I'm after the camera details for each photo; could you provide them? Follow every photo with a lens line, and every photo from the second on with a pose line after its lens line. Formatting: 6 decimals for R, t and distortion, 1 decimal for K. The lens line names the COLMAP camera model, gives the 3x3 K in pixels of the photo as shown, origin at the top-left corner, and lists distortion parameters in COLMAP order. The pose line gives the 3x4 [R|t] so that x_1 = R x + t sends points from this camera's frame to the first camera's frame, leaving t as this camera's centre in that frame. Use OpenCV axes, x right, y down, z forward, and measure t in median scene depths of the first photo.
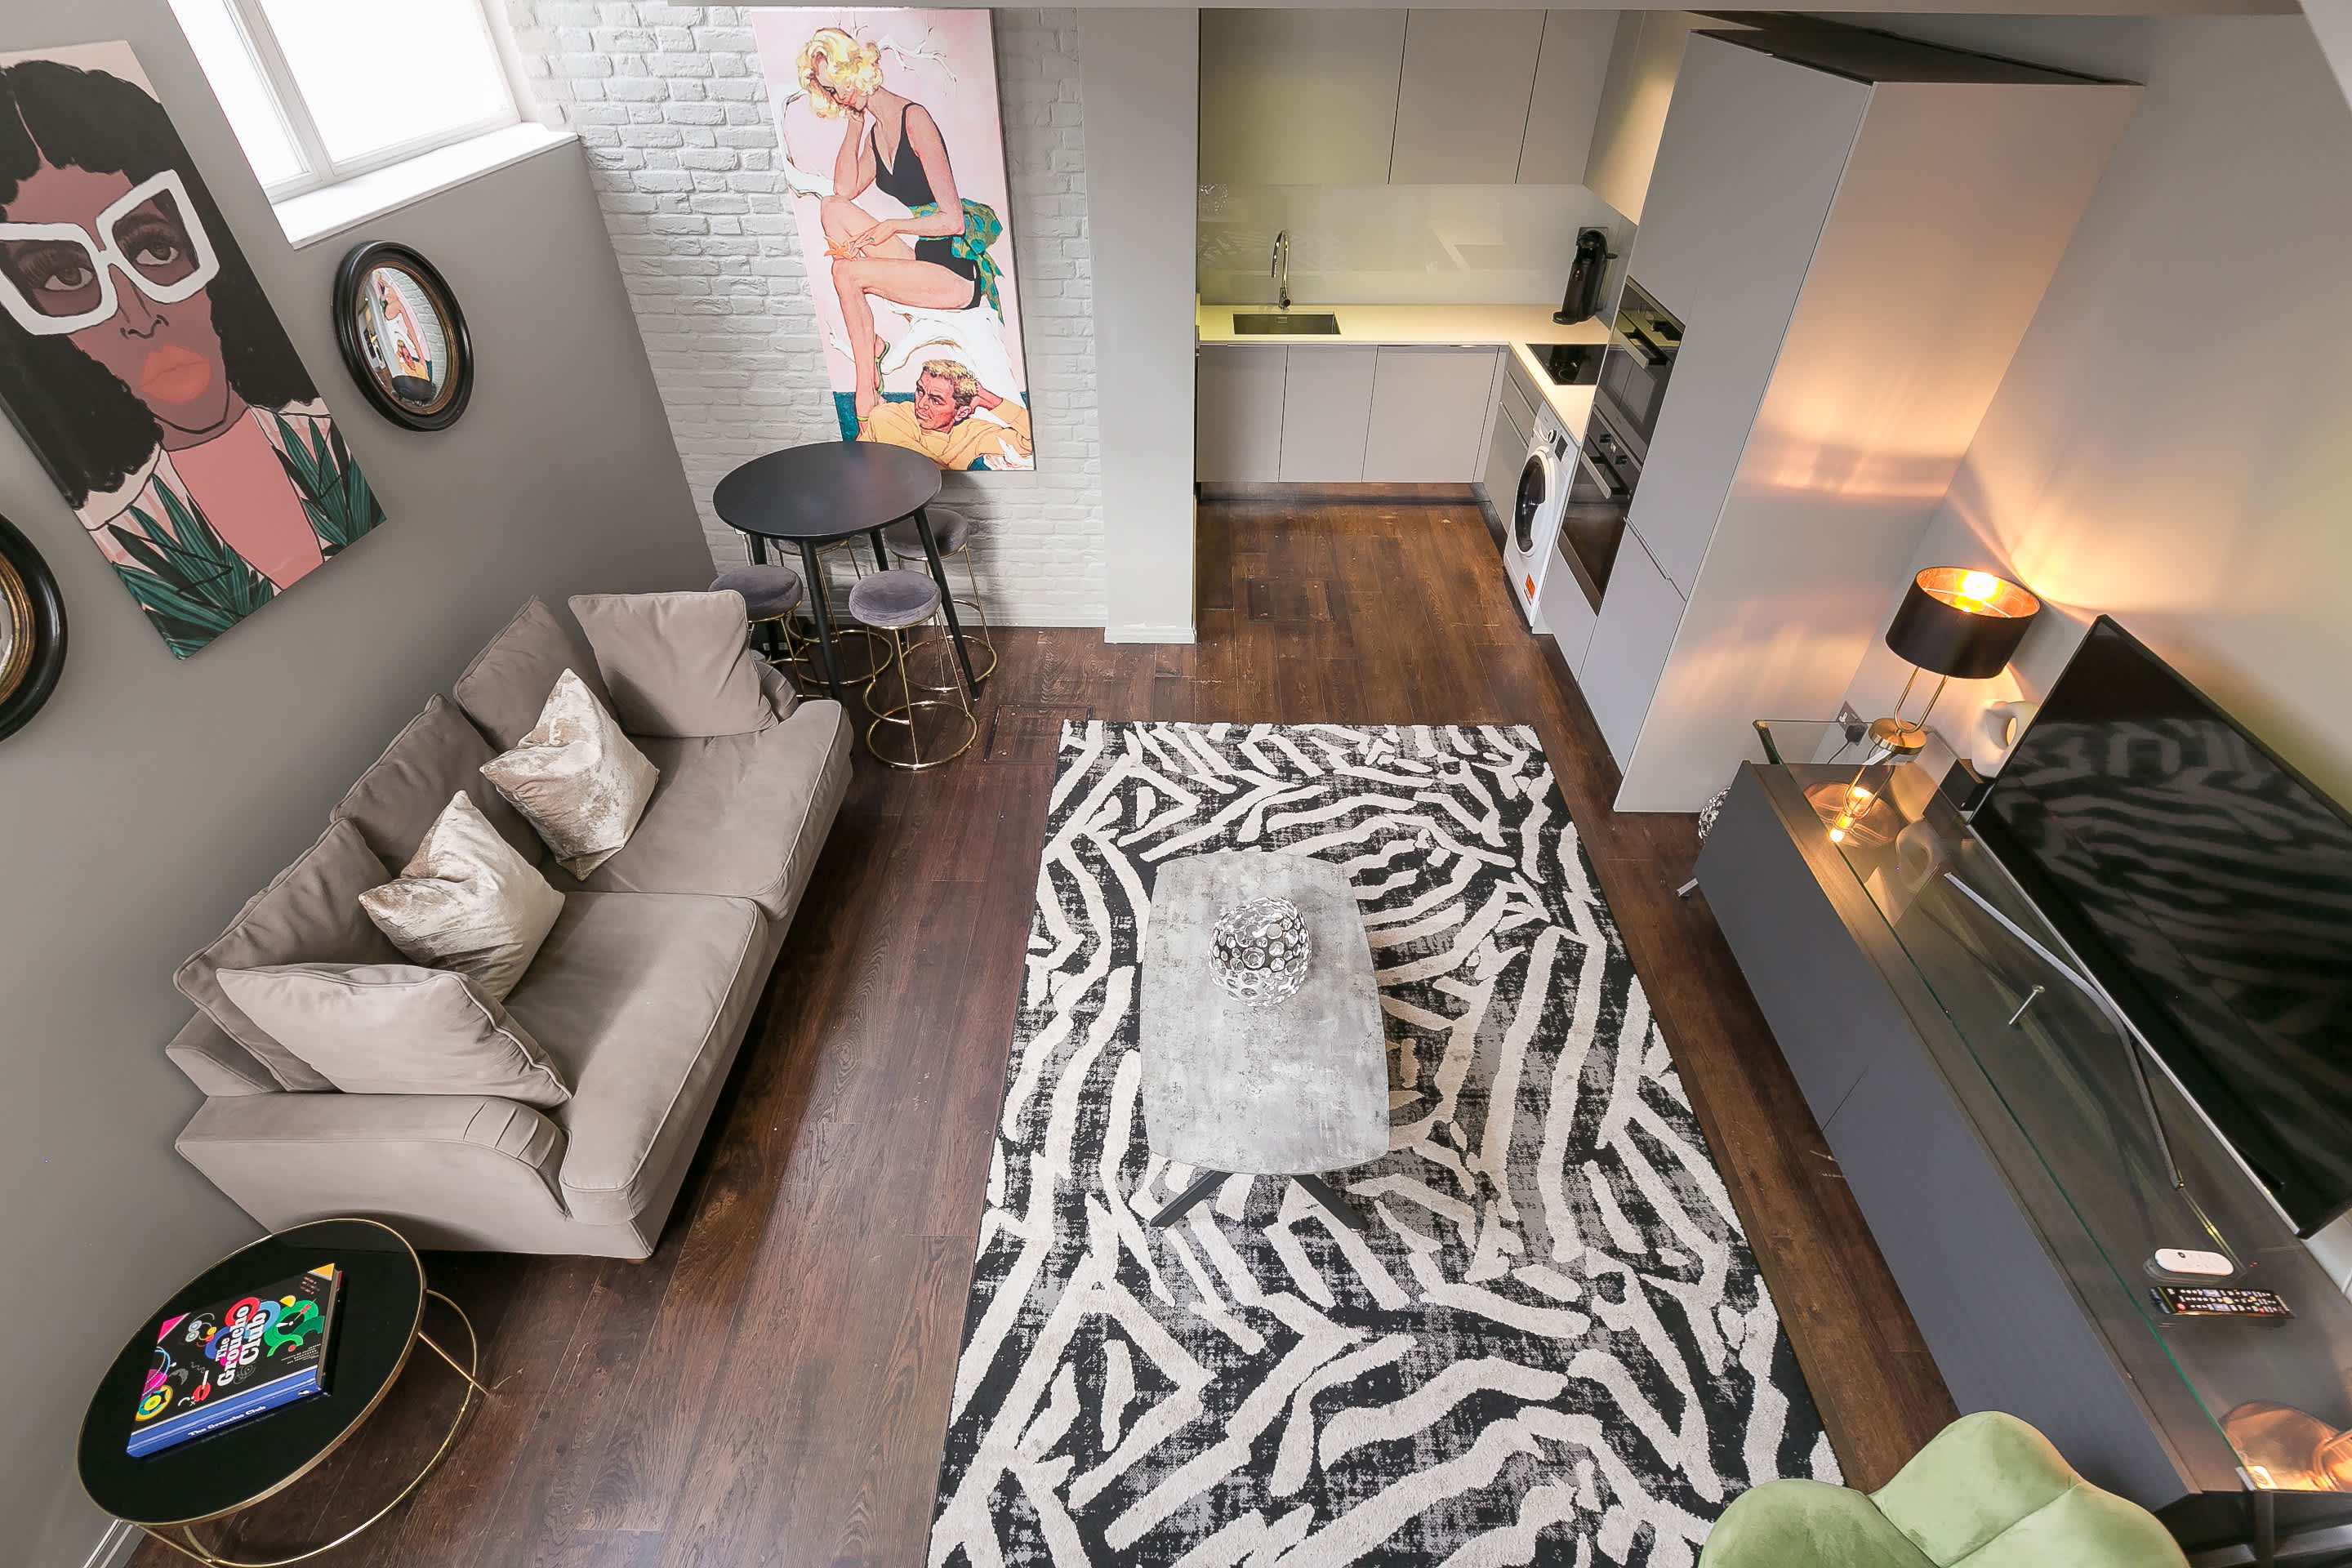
lens RADIAL K [[1039.9, 0, 1163.4], [0, 1039.9, 784.7], [0, 0, 1]] dist [0.013511, -0.010085]
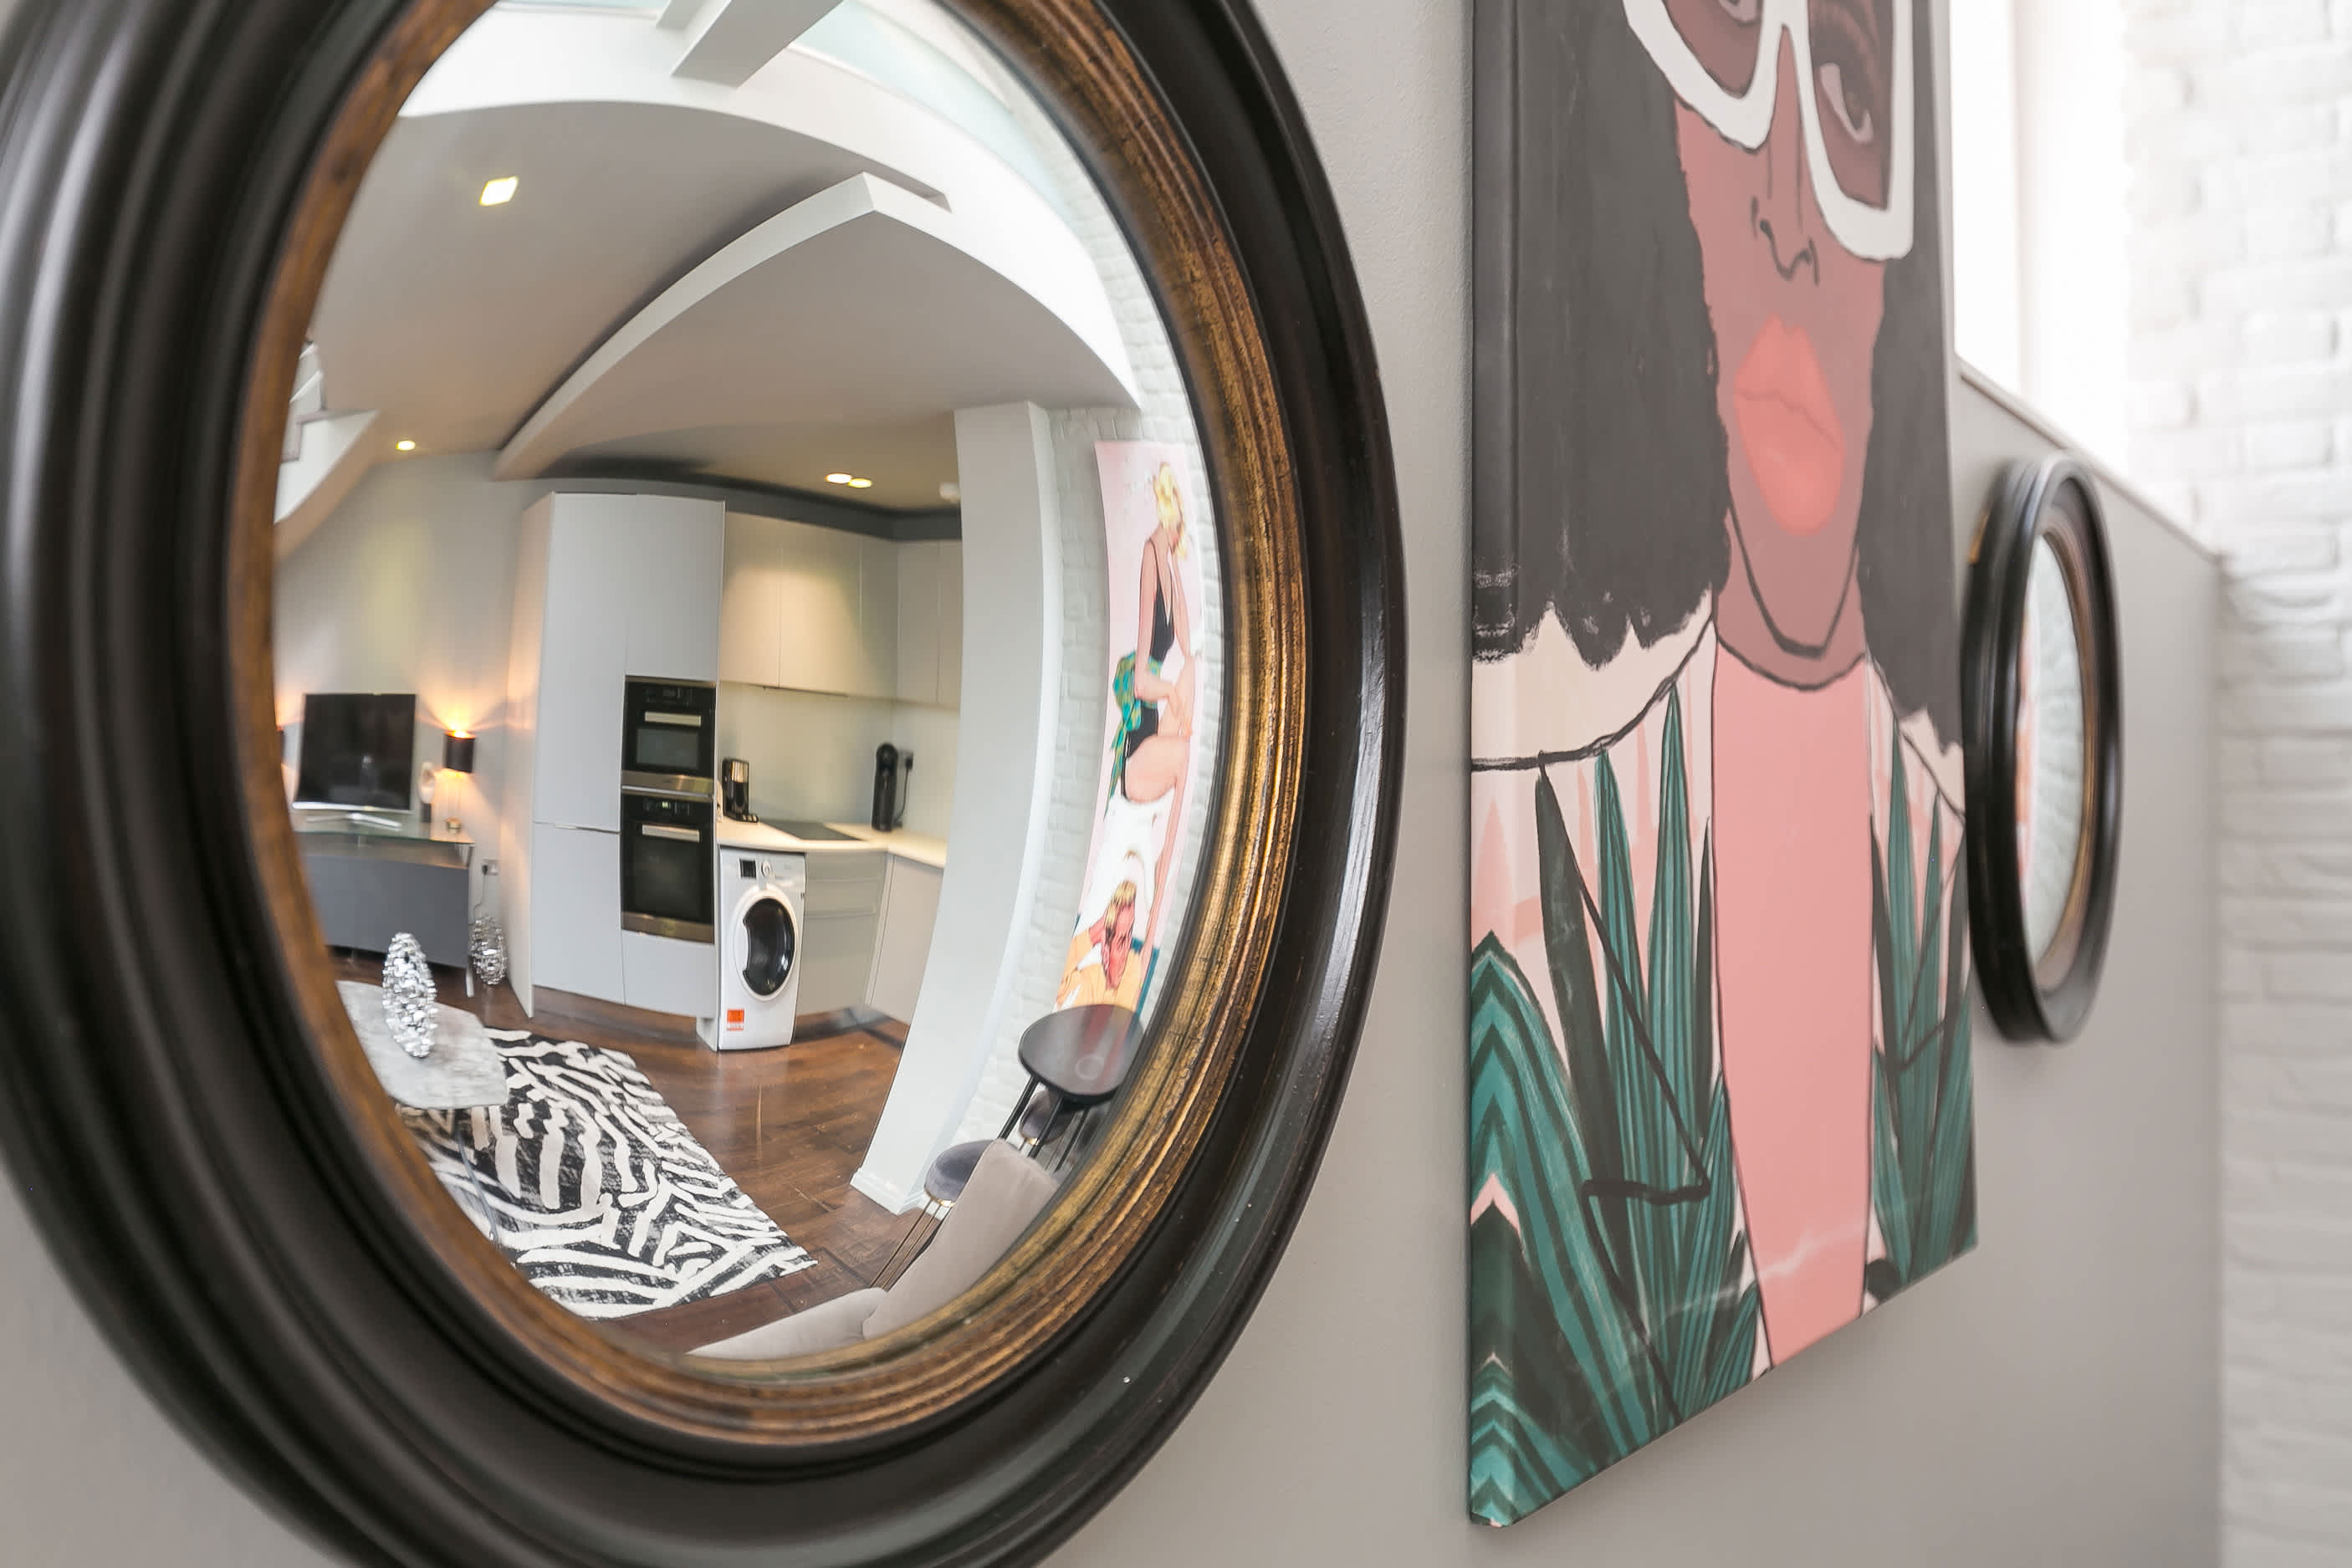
lens RADIAL K [[2133.0, 0, 1176.0], [0, 2133.0, 784.0], [0, 0, 1]] dist [0.090048, -0.202610]
pose [[0.862643, -0.009937, -0.505716, -0.510332], [-0.323929, 0.757031, -0.567428, 0.008916], [0.388481, 0.653304, 0.649828, 0.414812]]
